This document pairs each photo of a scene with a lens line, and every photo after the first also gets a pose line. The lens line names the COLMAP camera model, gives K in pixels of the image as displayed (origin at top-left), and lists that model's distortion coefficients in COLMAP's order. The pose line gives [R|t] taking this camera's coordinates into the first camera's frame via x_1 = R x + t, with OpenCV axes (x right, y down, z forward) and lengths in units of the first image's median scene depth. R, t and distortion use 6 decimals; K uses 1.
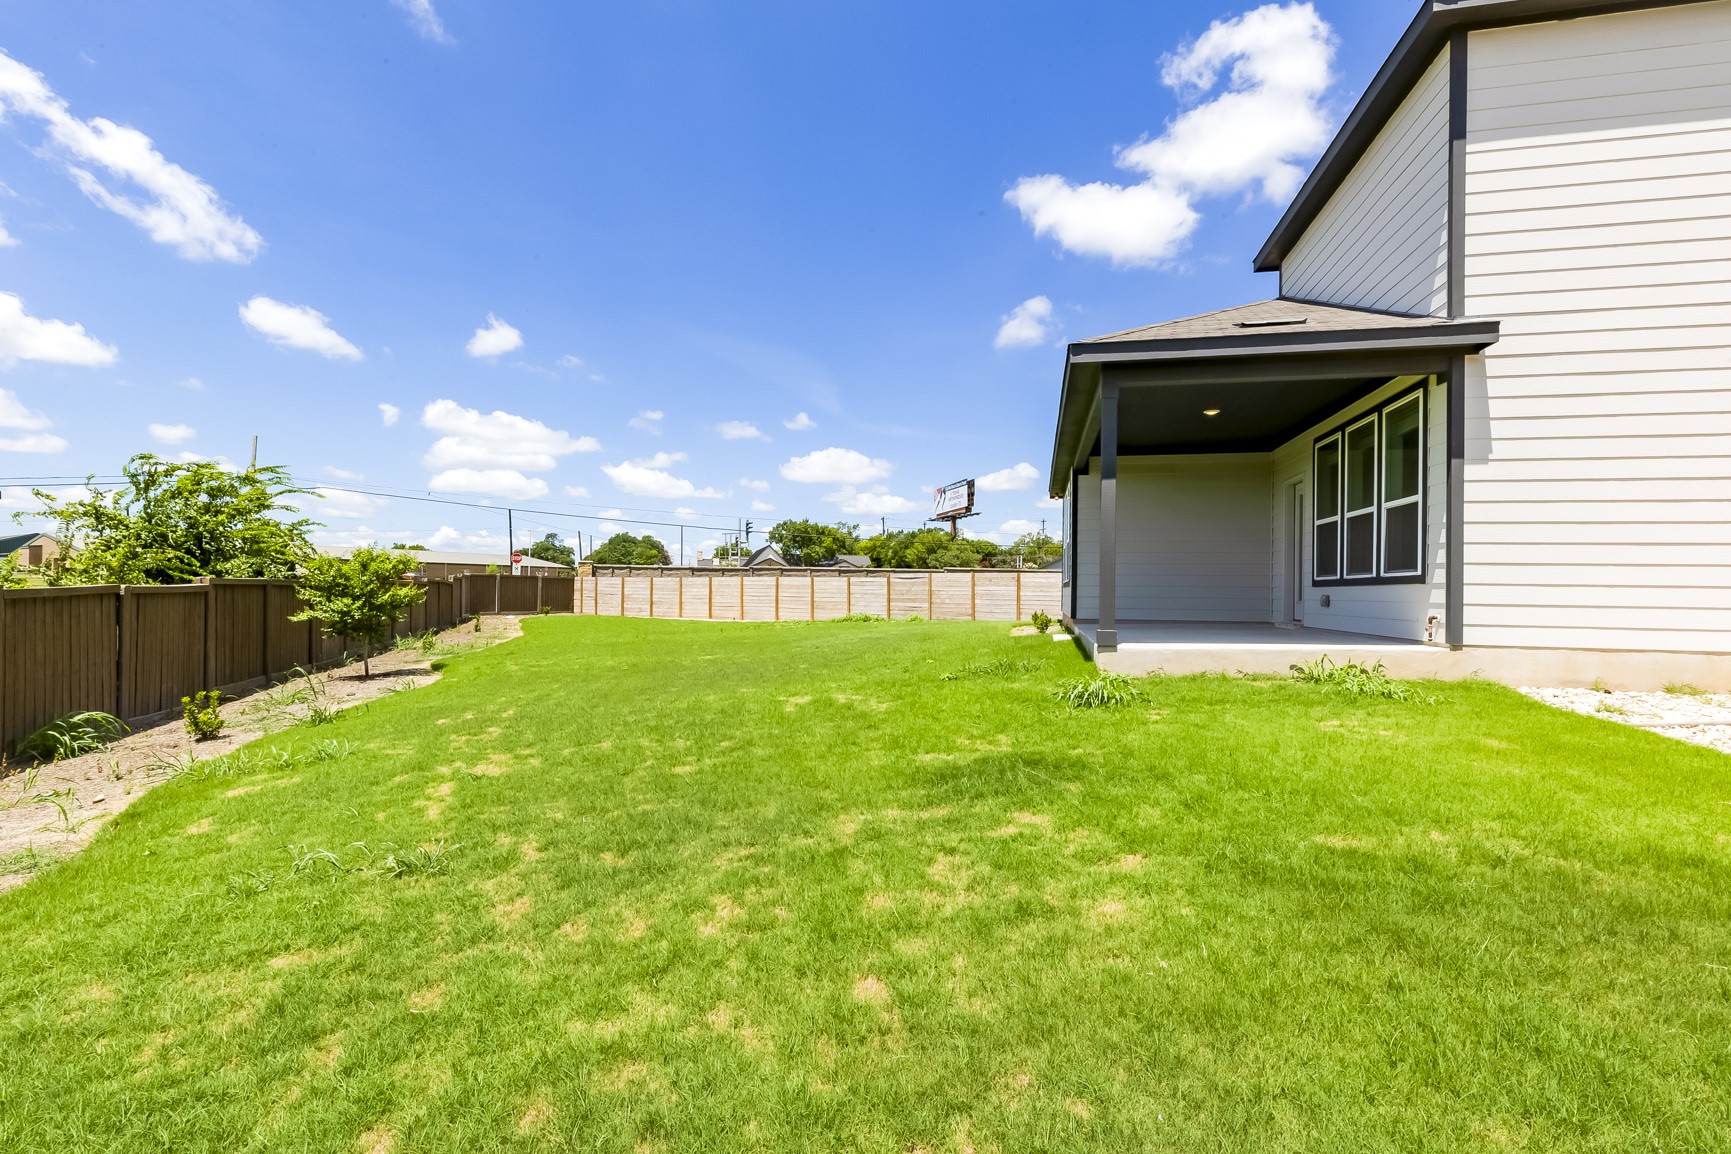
lens RADIAL K [[788.0, 0, 871.0], [0, 788.0, 582.2], [0, 0, 1]] dist [0.007121, -0.000607]
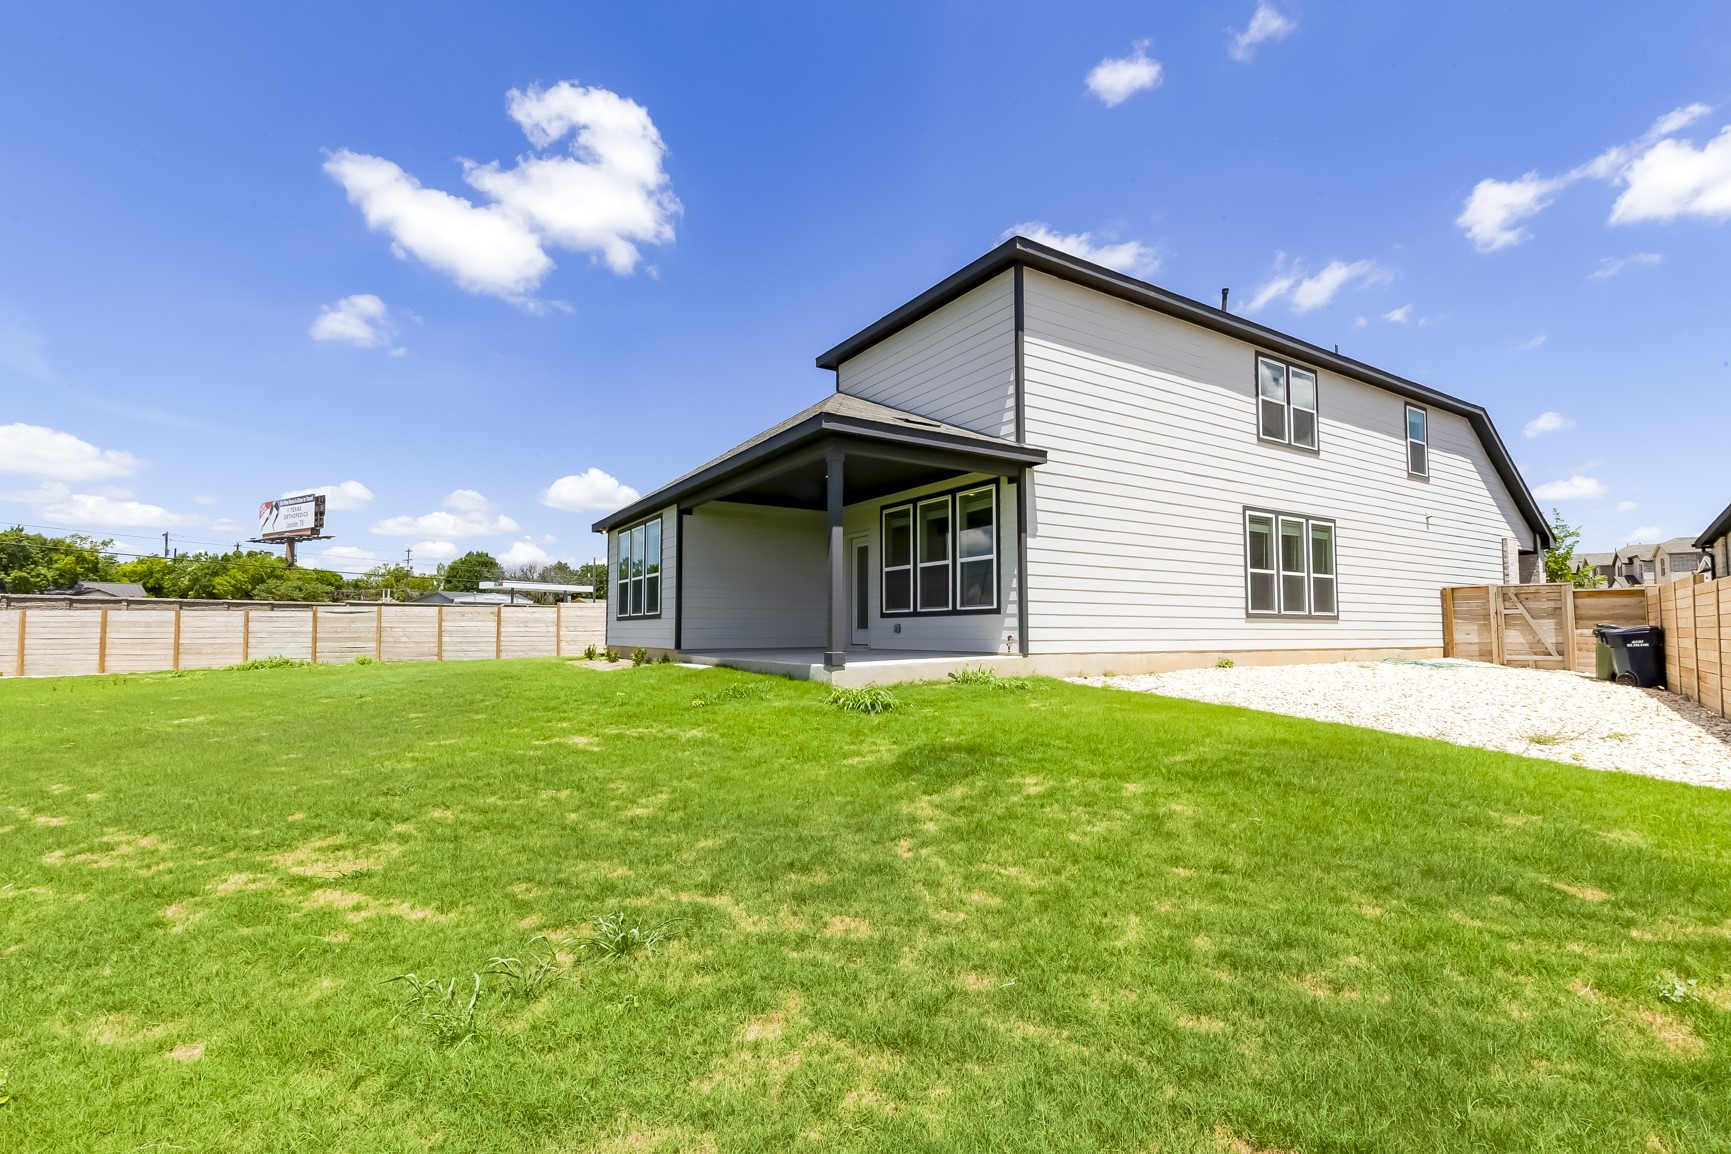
lens RADIAL K [[788.0, 0, 863.6], [0, 788.0, 584.6], [0, 0, 1]] dist [0.007121, -0.000607]
pose [[0.711414, 0.028525, 0.702194, -0.429340], [0.002602, 0.999062, -0.043220, 0.007850], [-0.702768, 0.032574, 0.710673, 0.094706]]
